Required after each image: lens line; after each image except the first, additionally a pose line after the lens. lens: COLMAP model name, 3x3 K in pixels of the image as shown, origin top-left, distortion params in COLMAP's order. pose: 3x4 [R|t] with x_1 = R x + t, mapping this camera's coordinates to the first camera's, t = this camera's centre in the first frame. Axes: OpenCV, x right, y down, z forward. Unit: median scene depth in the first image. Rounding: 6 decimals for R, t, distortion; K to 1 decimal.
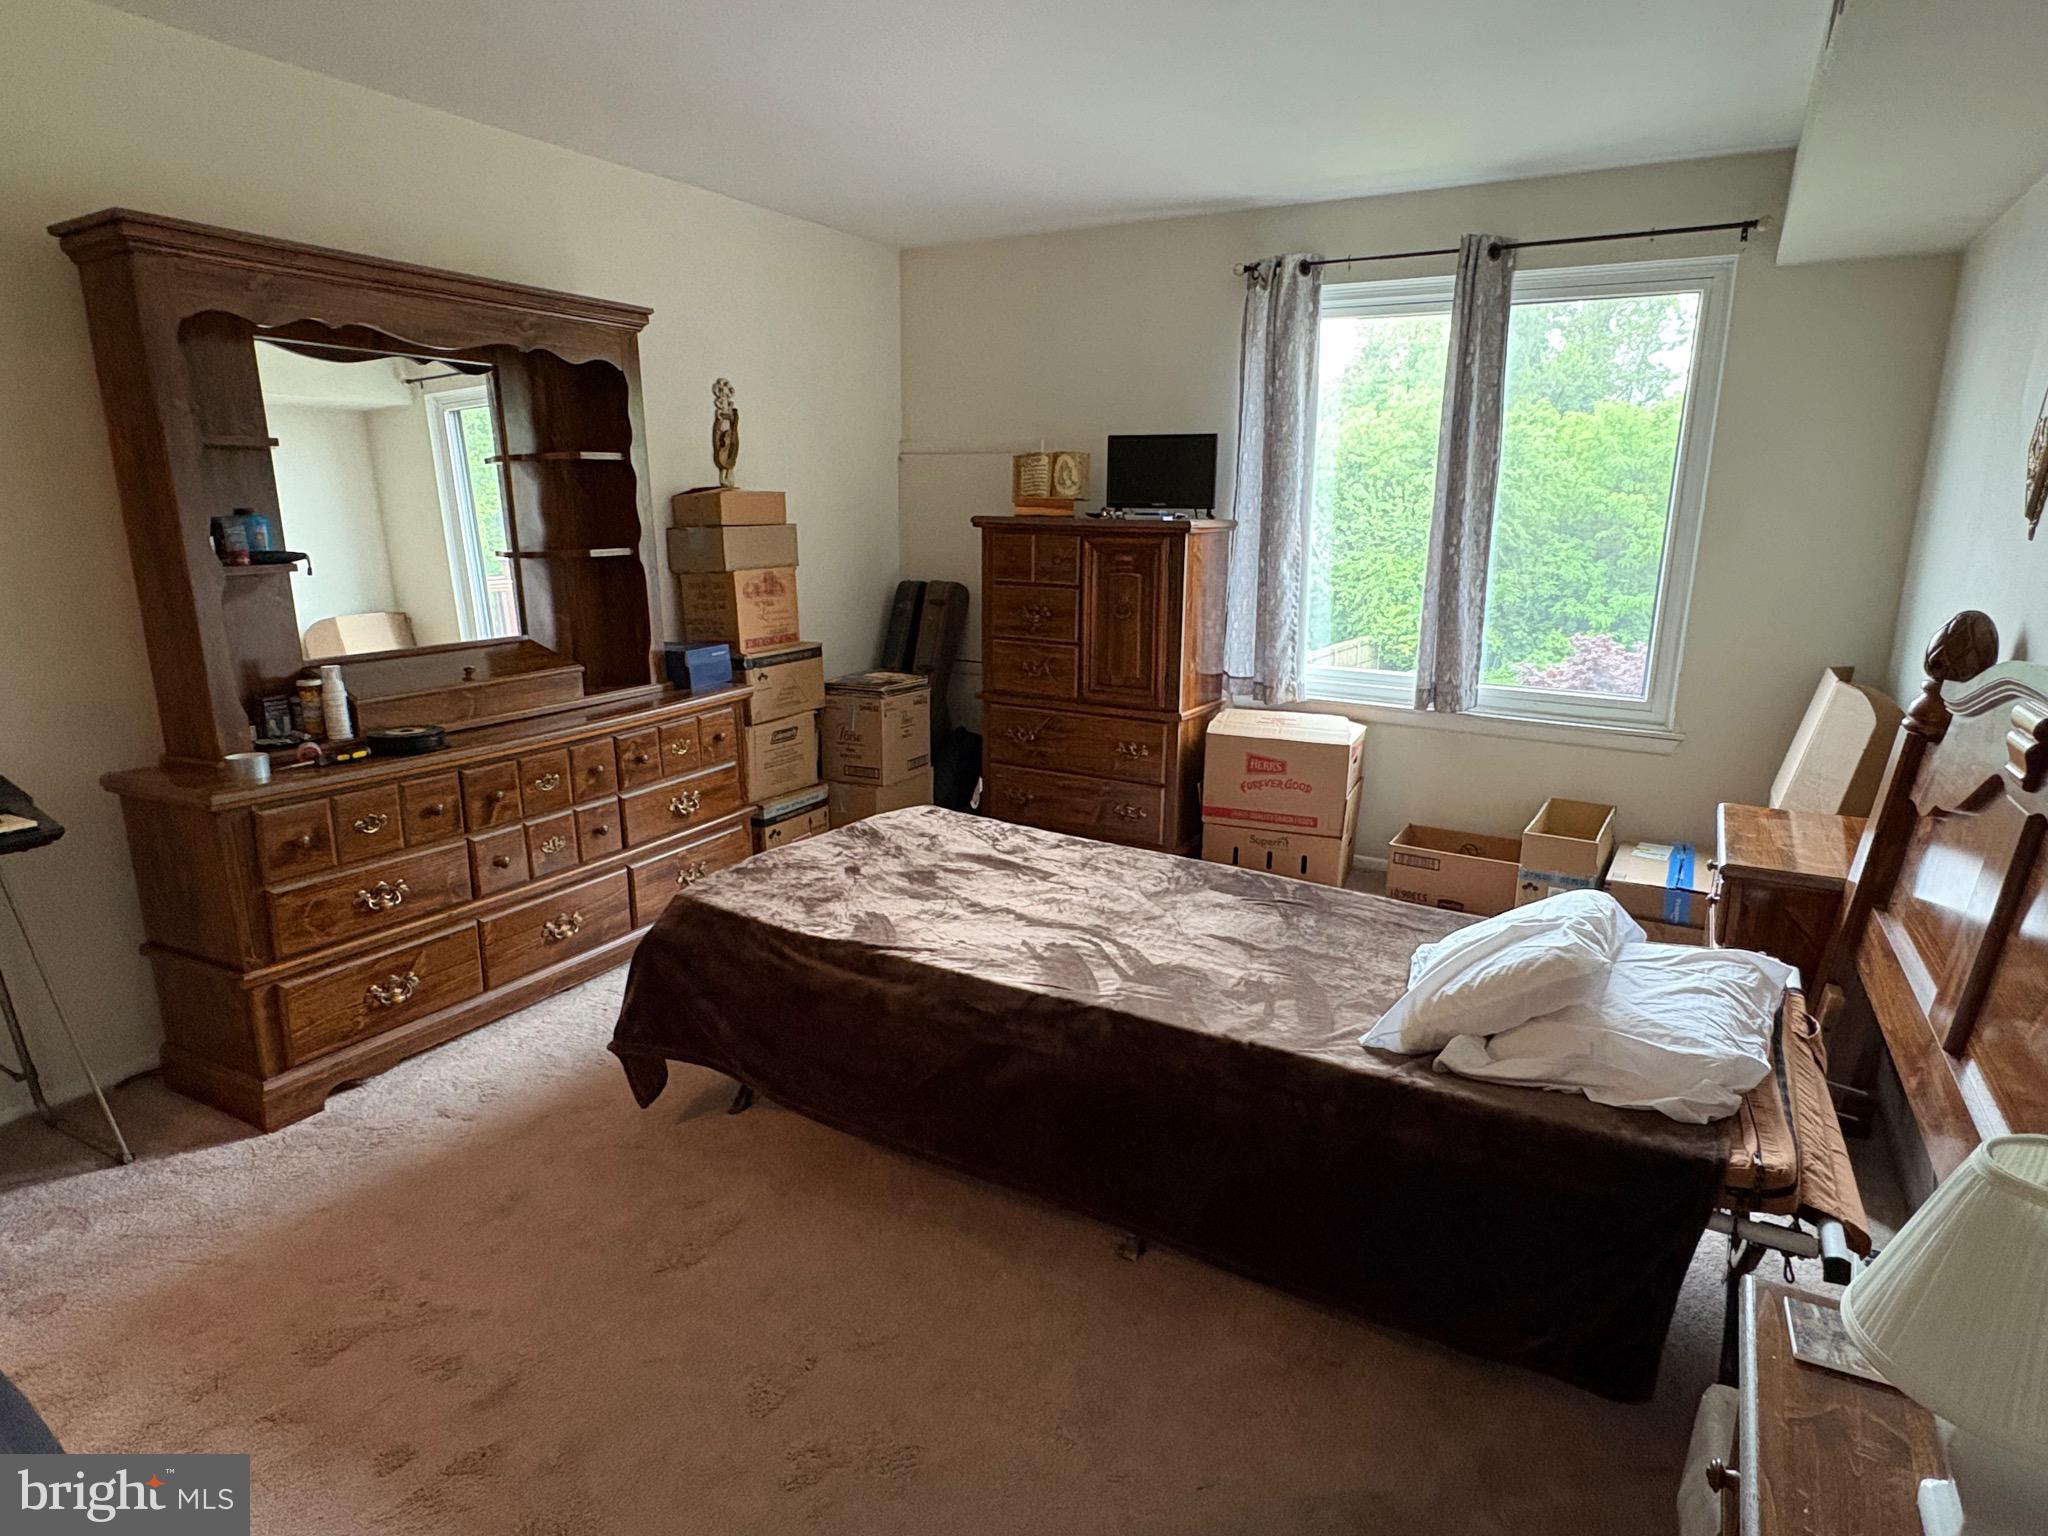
lens RADIAL K [[1183.5, 0, 1024.0], [0, 1183.5, 768.0], [0, 0, 1]] dist [-0.000897, 0.000138]
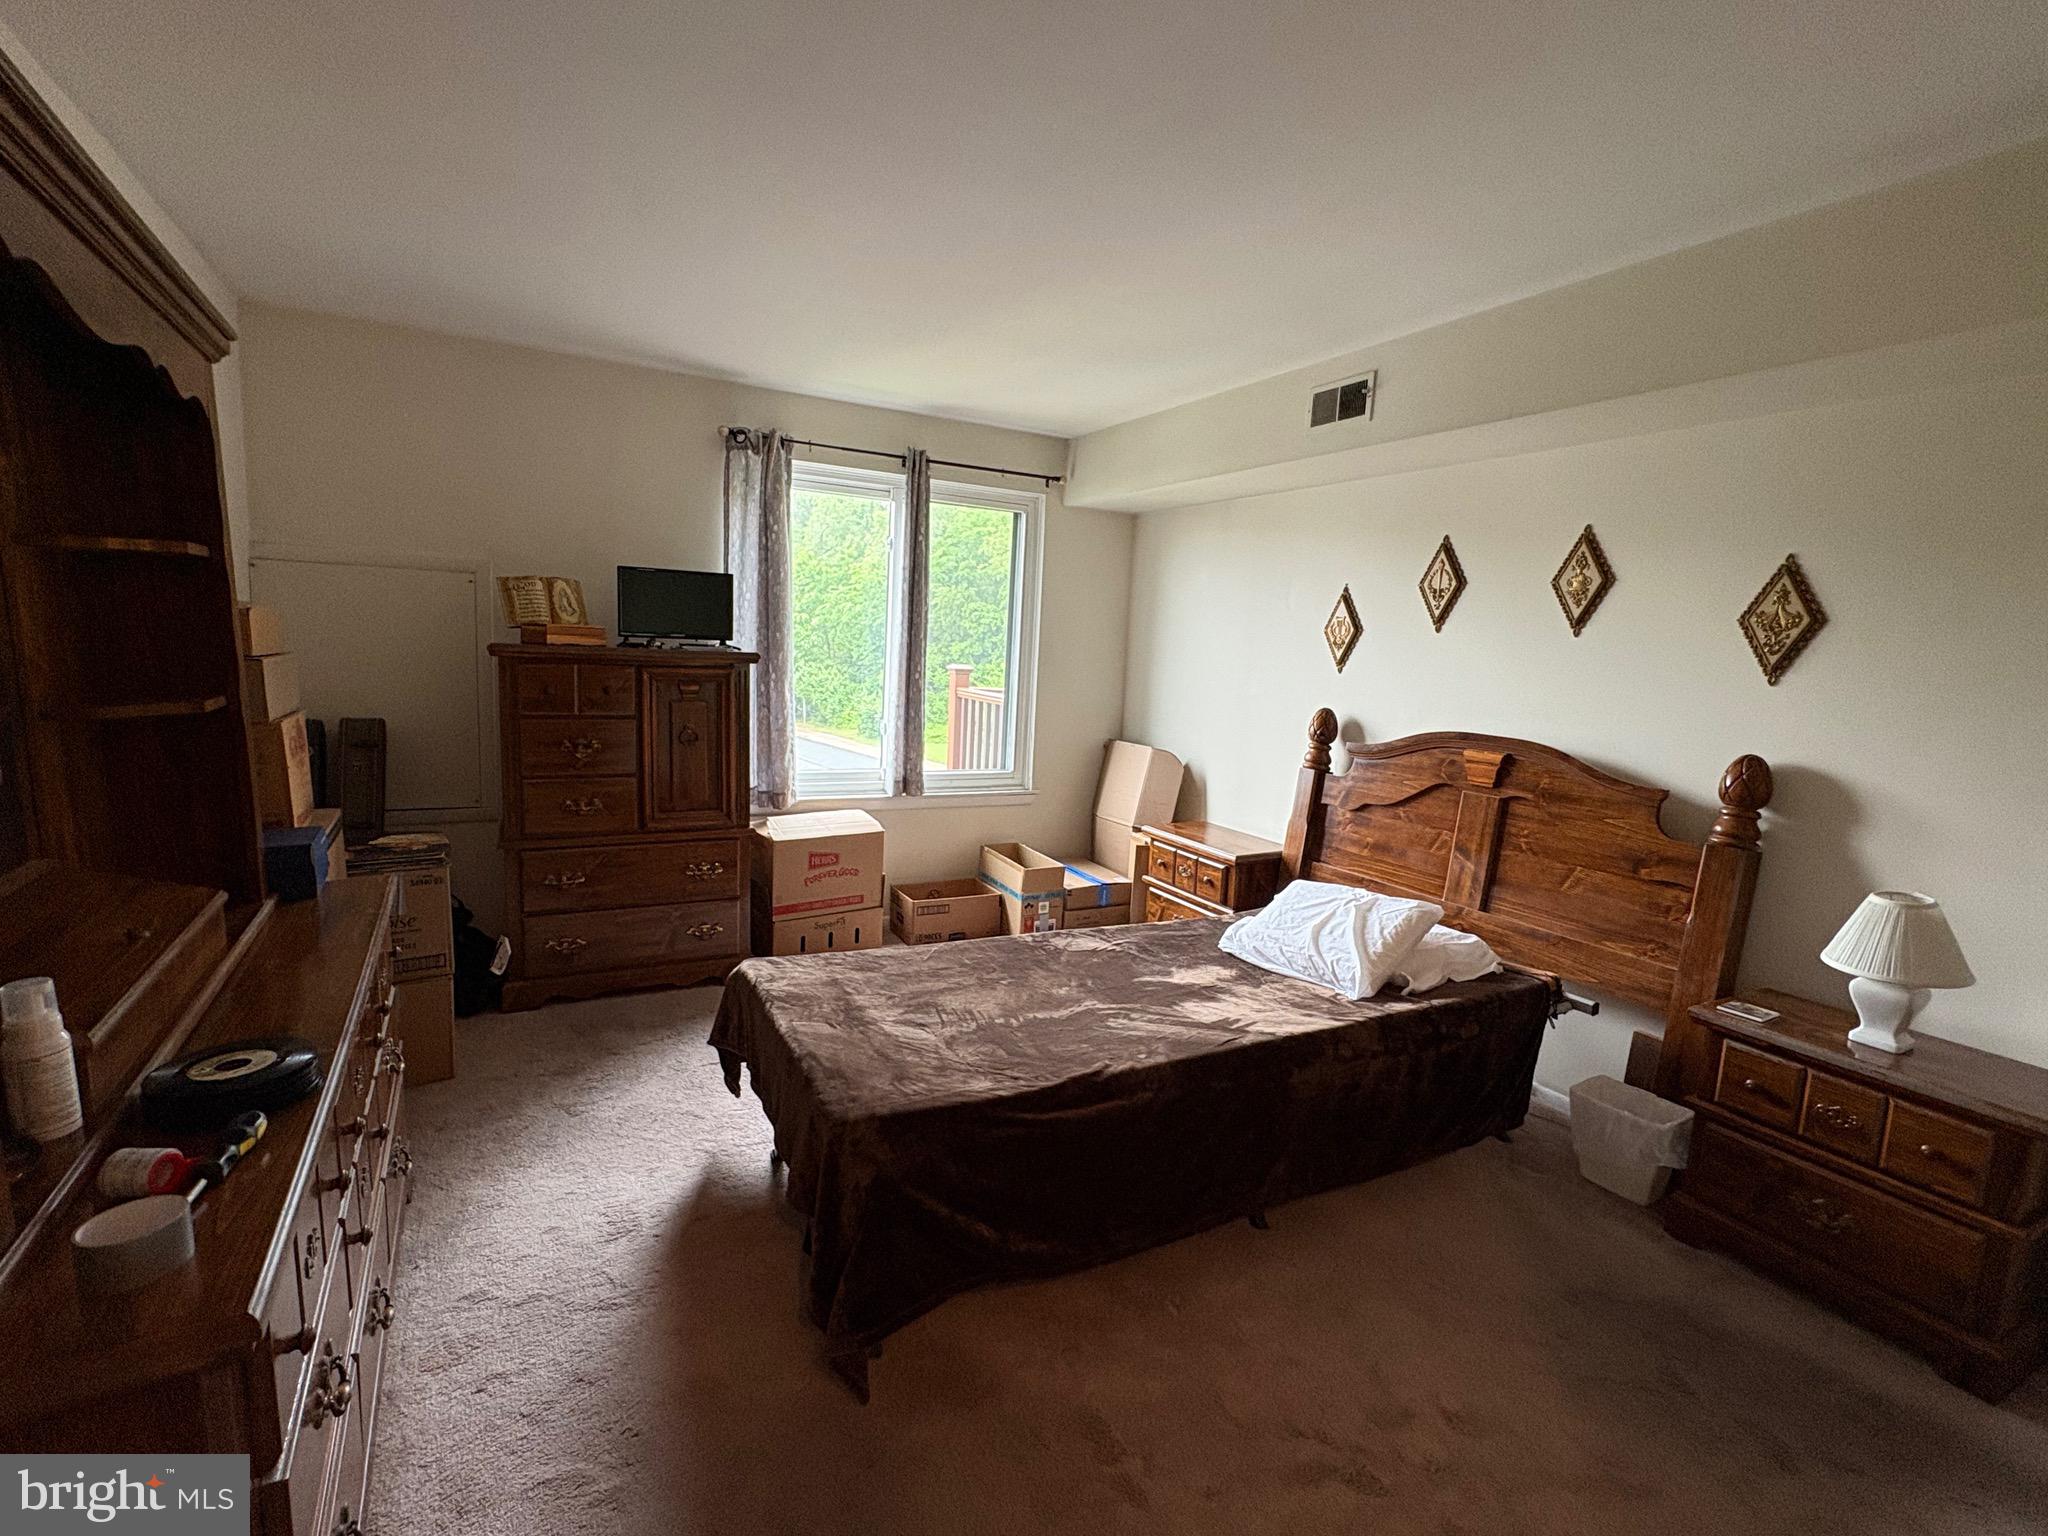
lens RADIAL K [[950.7, 0, 1024.0], [0, 950.7, 768.0], [0, 0, 1]] dist [0.000236, 0.000082]
pose [[0.511925, -0.099140, 0.853290, -0.480421], [0.154319, 0.987772, 0.022182, -0.081154], [-0.845055, 0.120324, 0.520964, 0.328252]]
